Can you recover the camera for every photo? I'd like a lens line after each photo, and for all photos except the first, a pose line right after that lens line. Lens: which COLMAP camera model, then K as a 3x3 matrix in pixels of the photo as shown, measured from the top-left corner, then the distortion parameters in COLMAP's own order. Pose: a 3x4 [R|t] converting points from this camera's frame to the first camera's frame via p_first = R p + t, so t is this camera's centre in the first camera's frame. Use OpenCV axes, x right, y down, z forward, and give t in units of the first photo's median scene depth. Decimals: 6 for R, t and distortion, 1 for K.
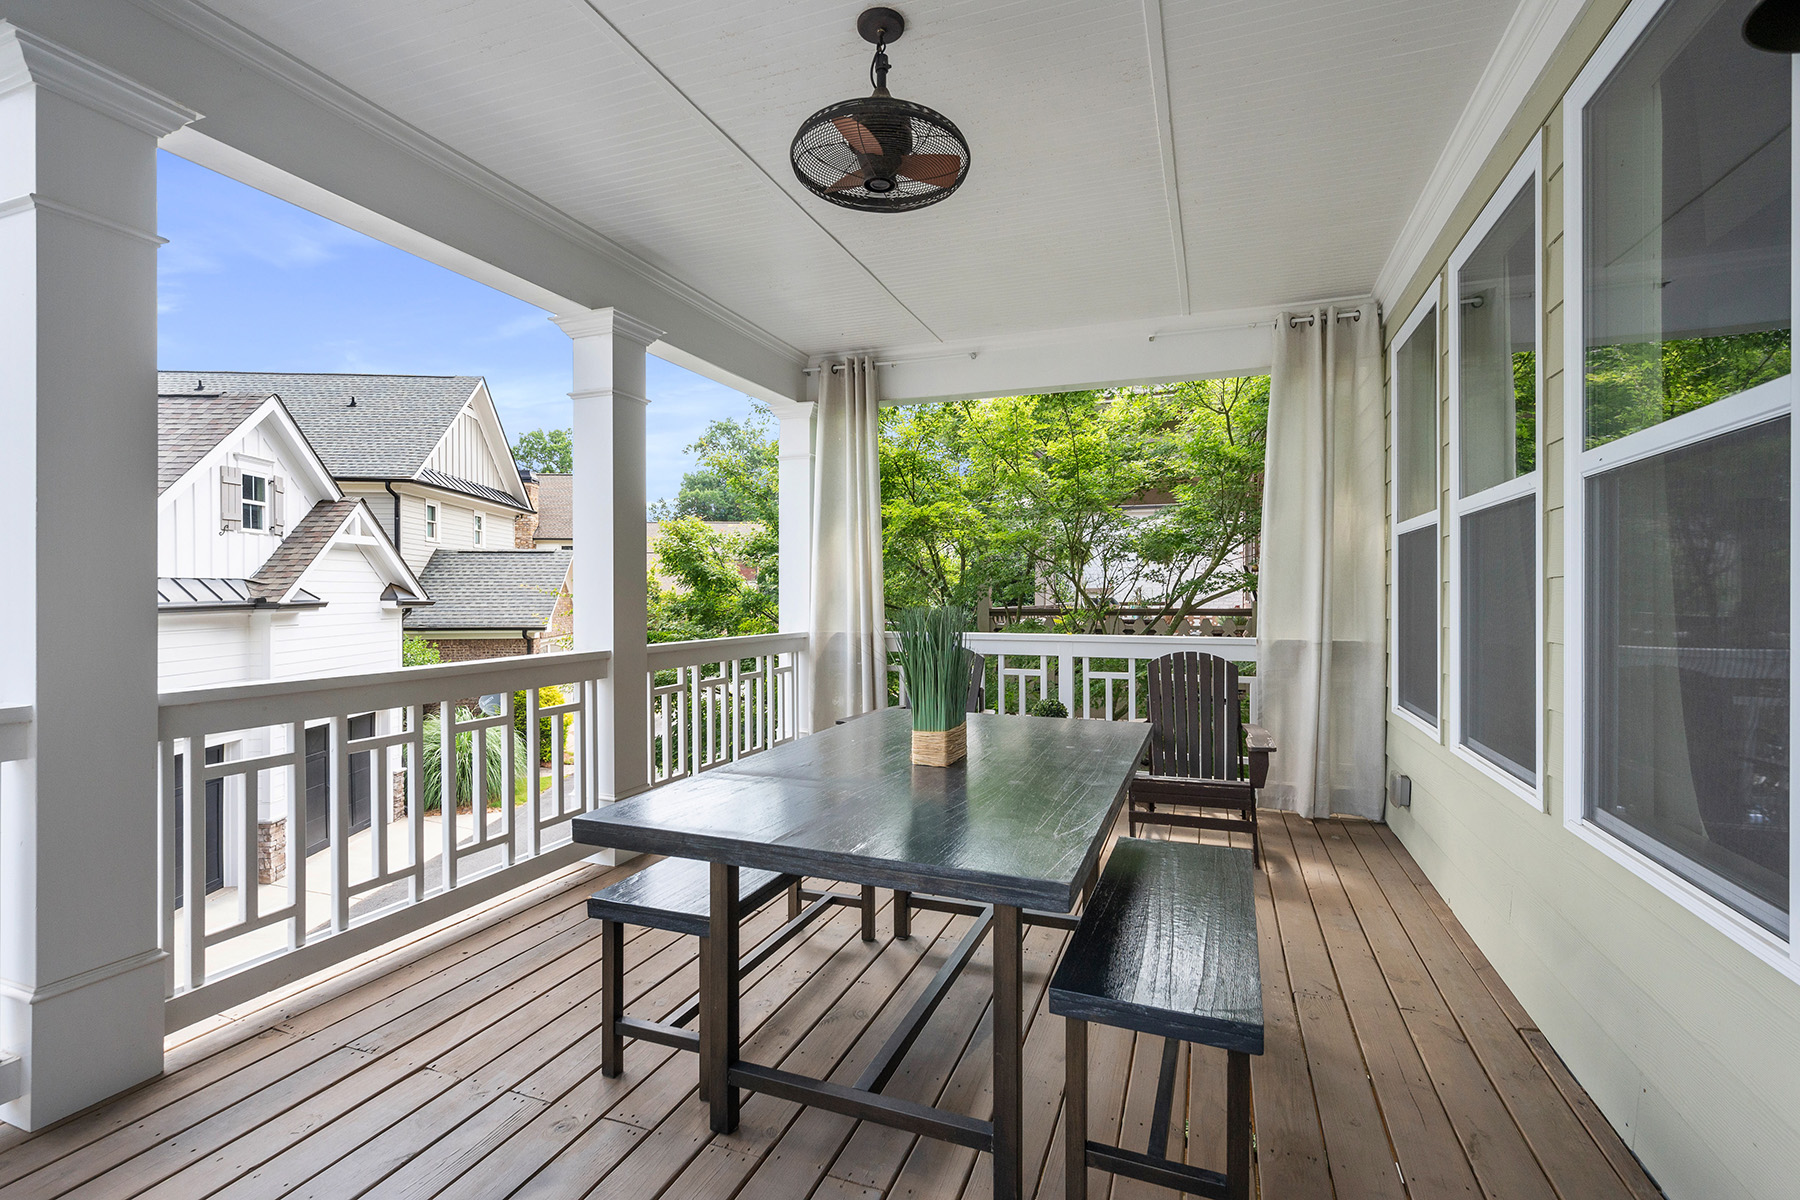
lens RADIAL K [[791.1, 0, 900.0], [0, 791.1, 600.0], [0, 0, 1]] dist [0.000308, 0.000026]
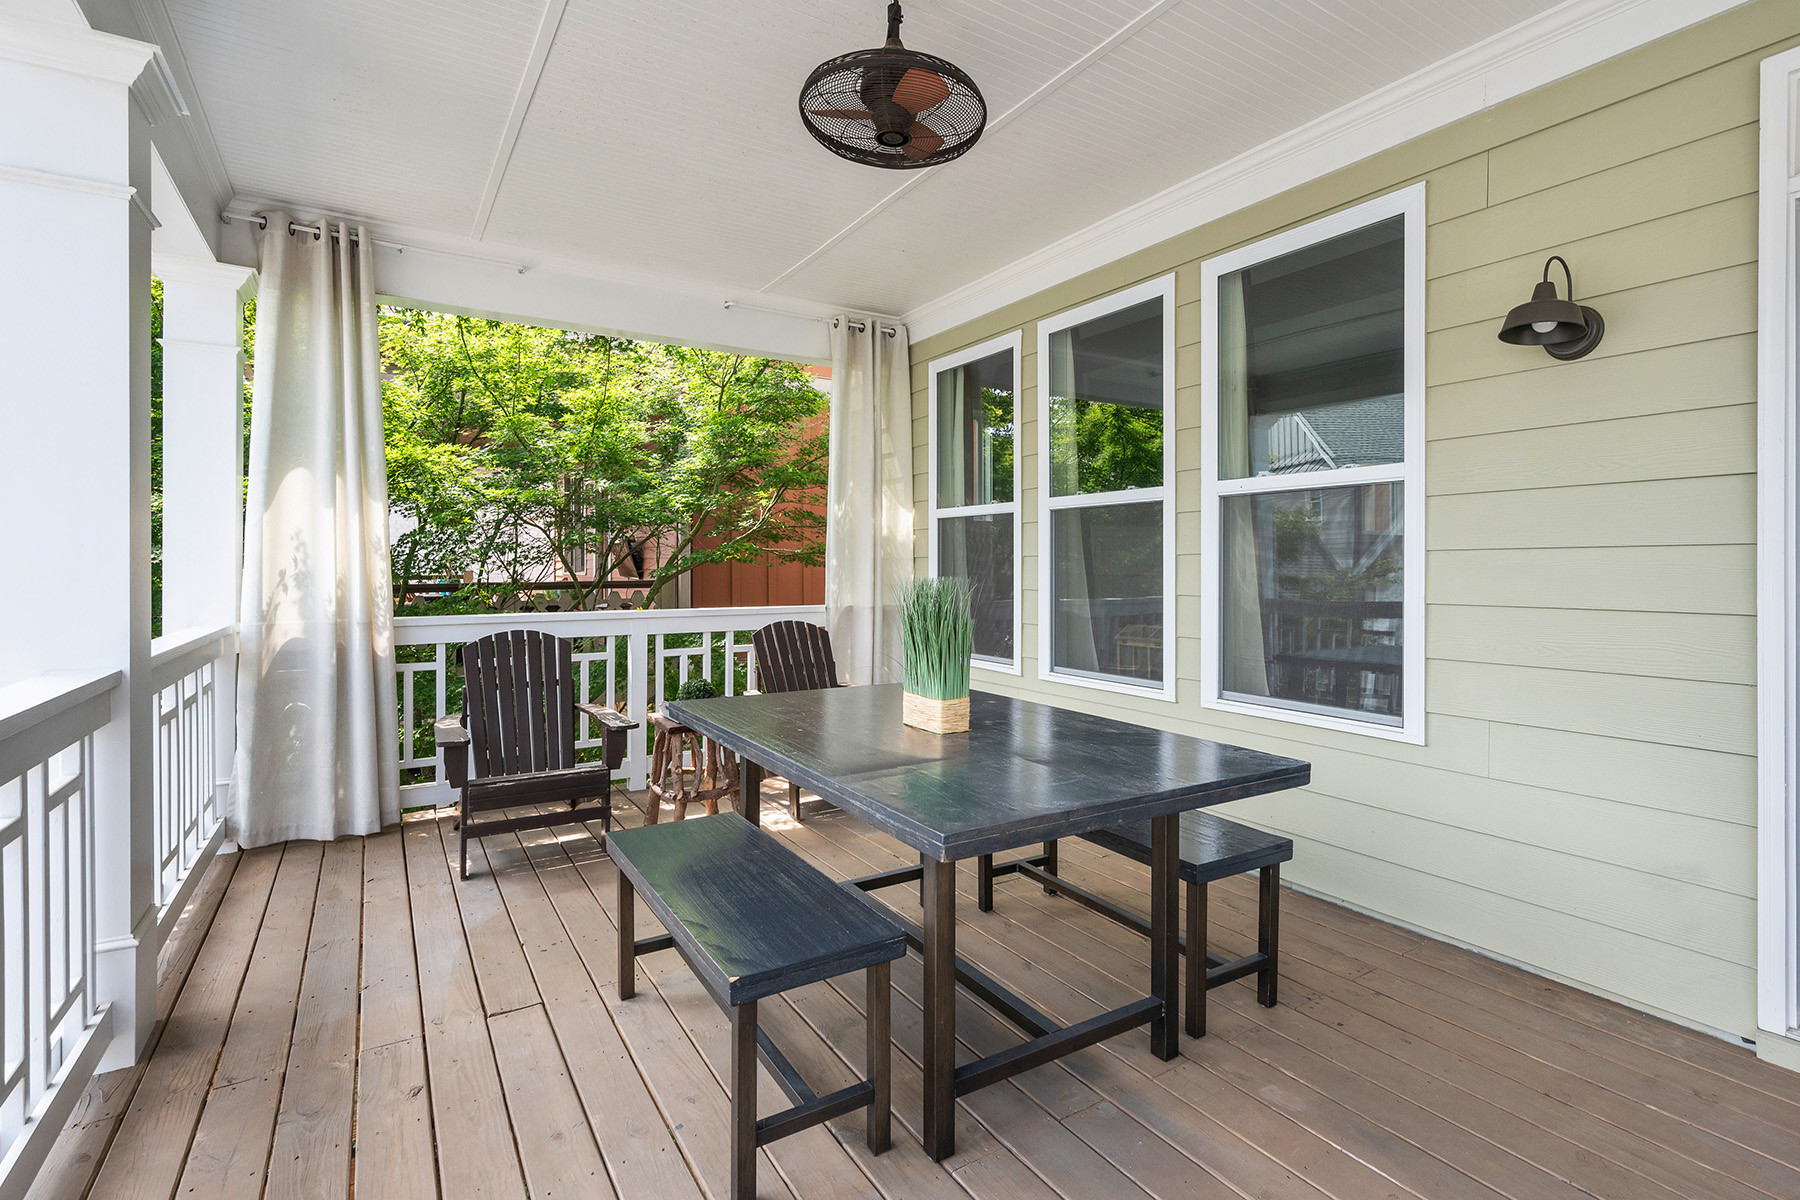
lens RADIAL K [[865.2, 0, 904.5], [0, 865.2, 579.2], [0, 0, 1]] dist [-0.000624, 0.000002]
pose [[0.605547, -0.011965, 0.795719, -0.382799], [0.006190, 0.999928, 0.010325, -0.000112], [-0.795785, -0.001326, 0.605577, 0.162962]]
